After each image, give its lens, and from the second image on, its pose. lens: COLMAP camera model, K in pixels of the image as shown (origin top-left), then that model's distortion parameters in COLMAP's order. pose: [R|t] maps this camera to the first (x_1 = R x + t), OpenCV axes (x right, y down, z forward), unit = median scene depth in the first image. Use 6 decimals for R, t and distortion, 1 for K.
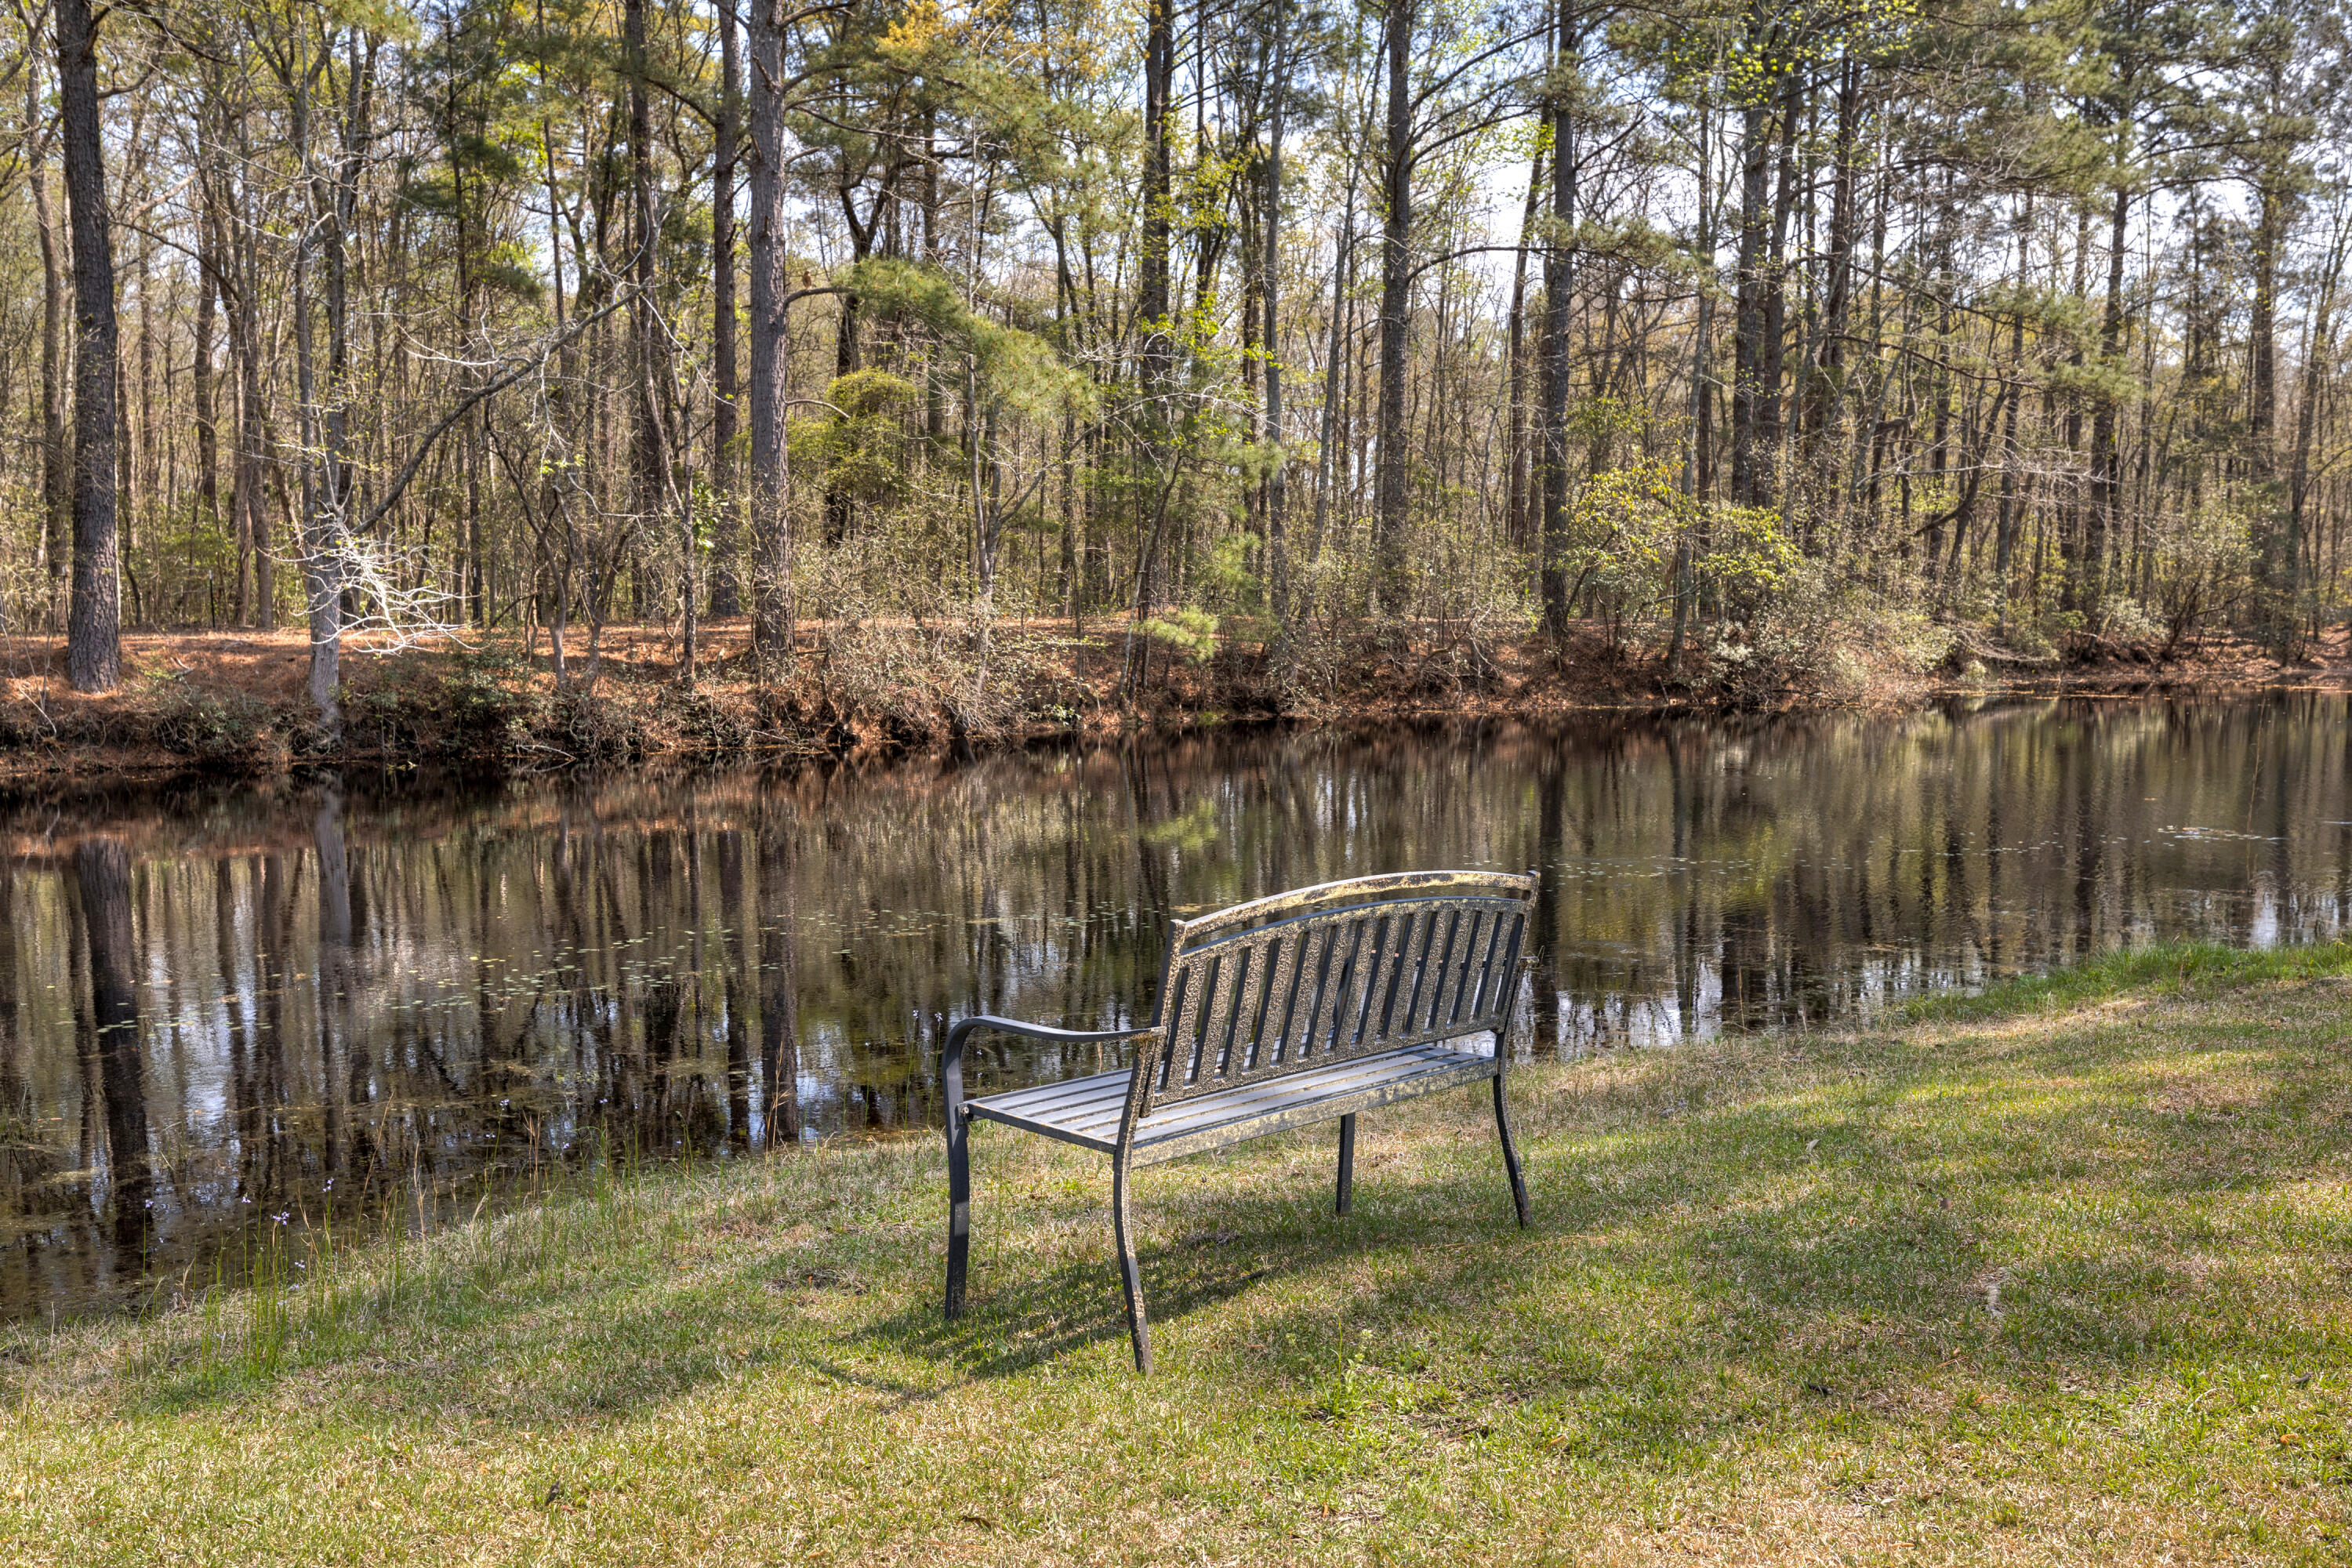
lens RADIAL K [[2089.9, 0, 1175.9], [0, 2089.9, 790.0], [0, 0, 1]] dist [0.006561, -0.005945]
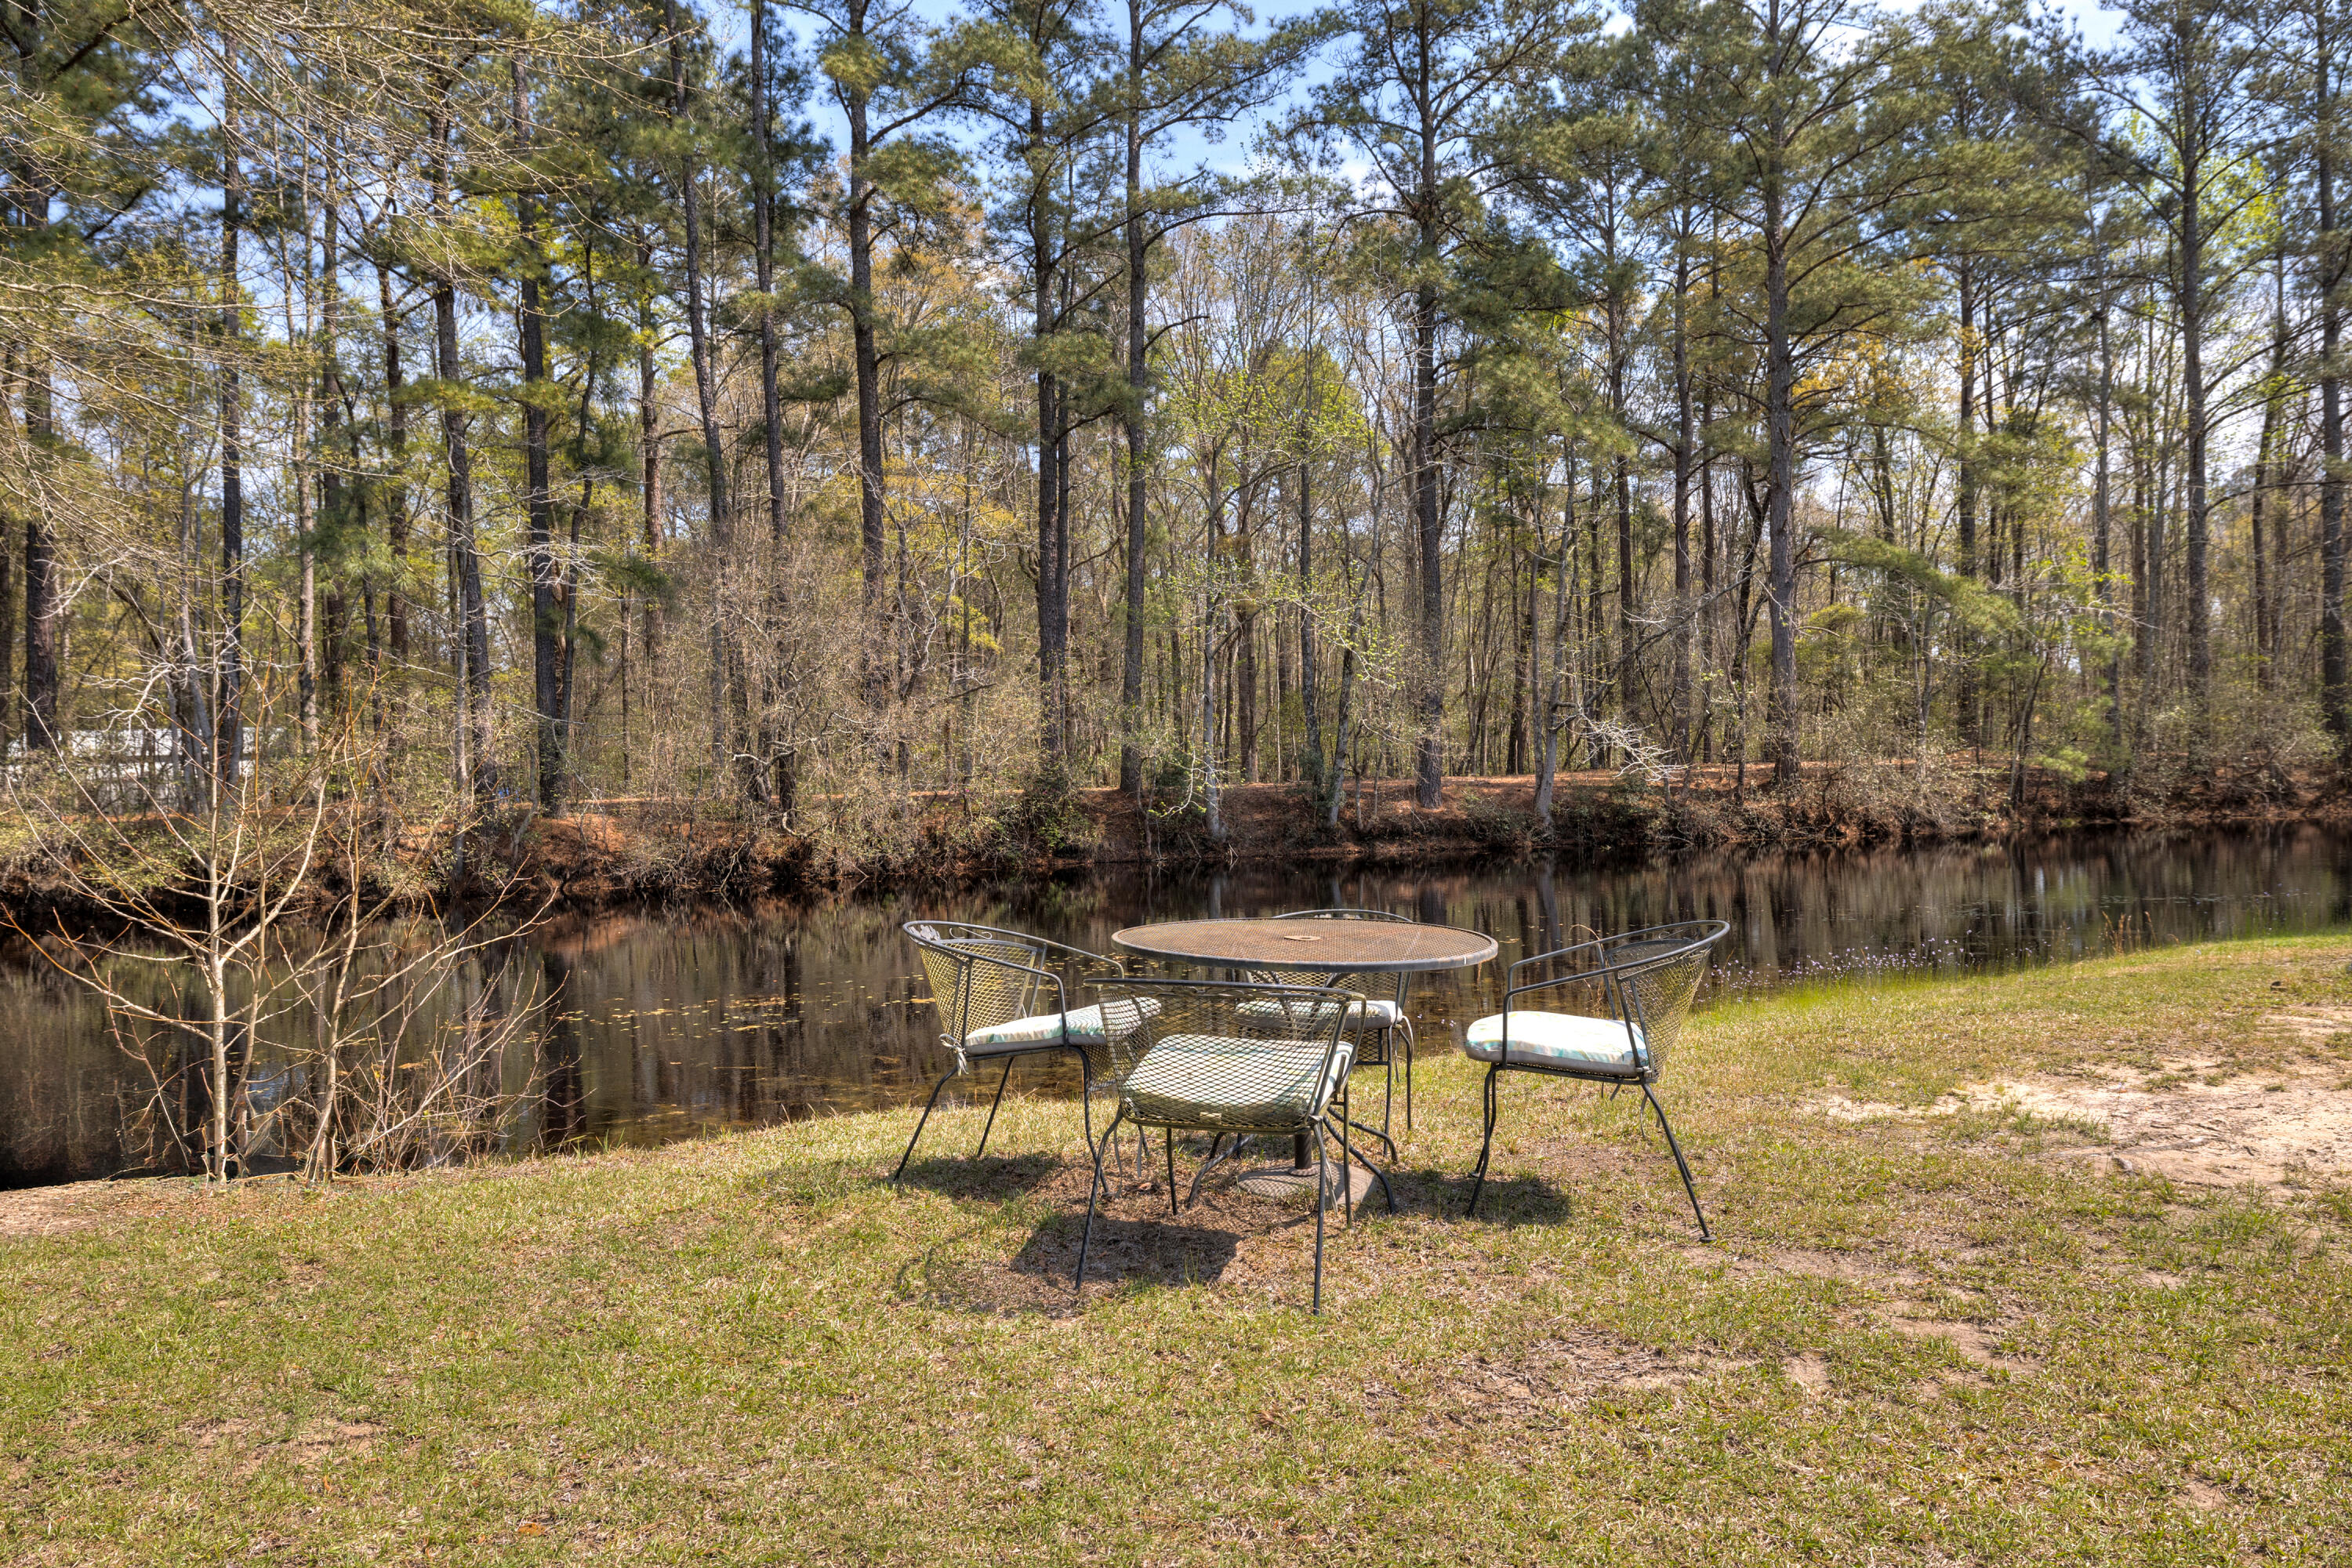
lens RADIAL K [[1548.7, 0, 1179.9], [0, 1548.7, 774.6], [0, 0, 1]] dist [0.000602, -0.004003]
pose [[0.913310, -0.023760, -0.406572, -0.124923], [-0.009202, 0.996838, -0.078927, 0.025903], [0.407162, 0.075826, 0.910203, -0.266209]]
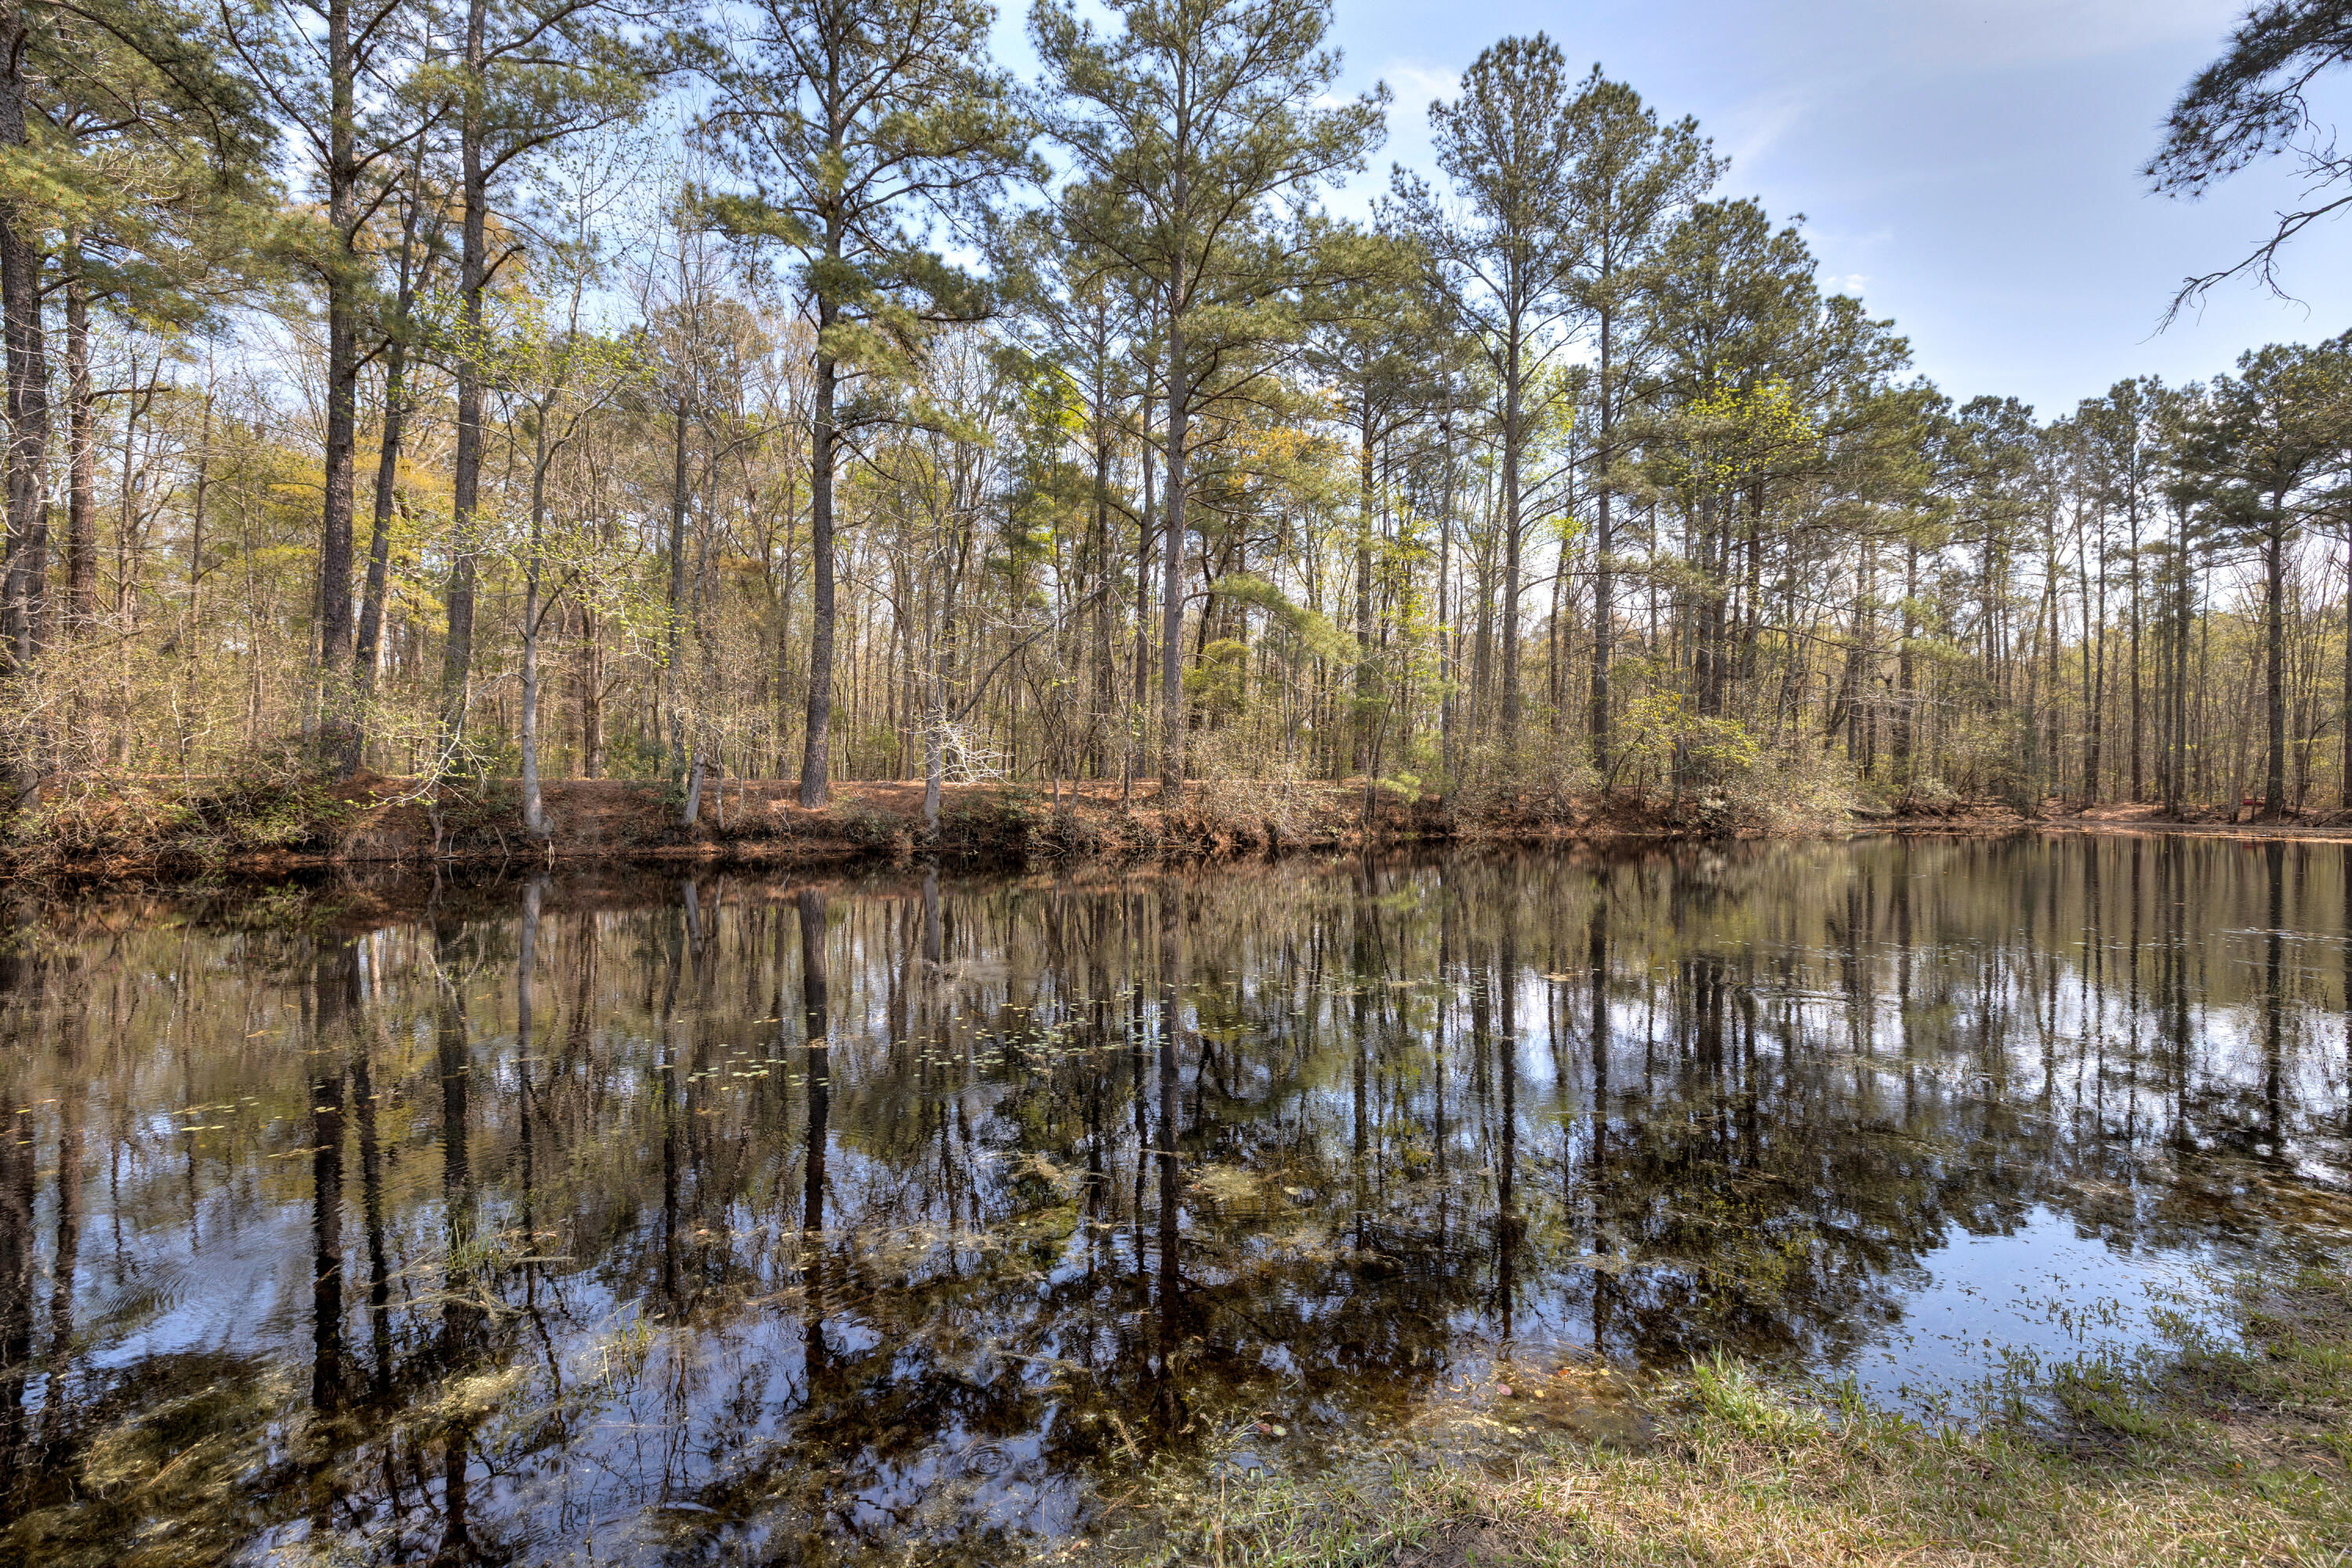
lens RADIAL K [[1017.0, 0, 1169.4], [0, 1017.0, 773.2], [0, 0, 1]] dist [0.003145, 0.000122]
pose [[0.985853, 0.008755, -0.167384, -0.046010], [-0.024821, 0.995250, -0.094136, -0.001263], [0.165765, 0.096958, 0.981387, 0.134102]]
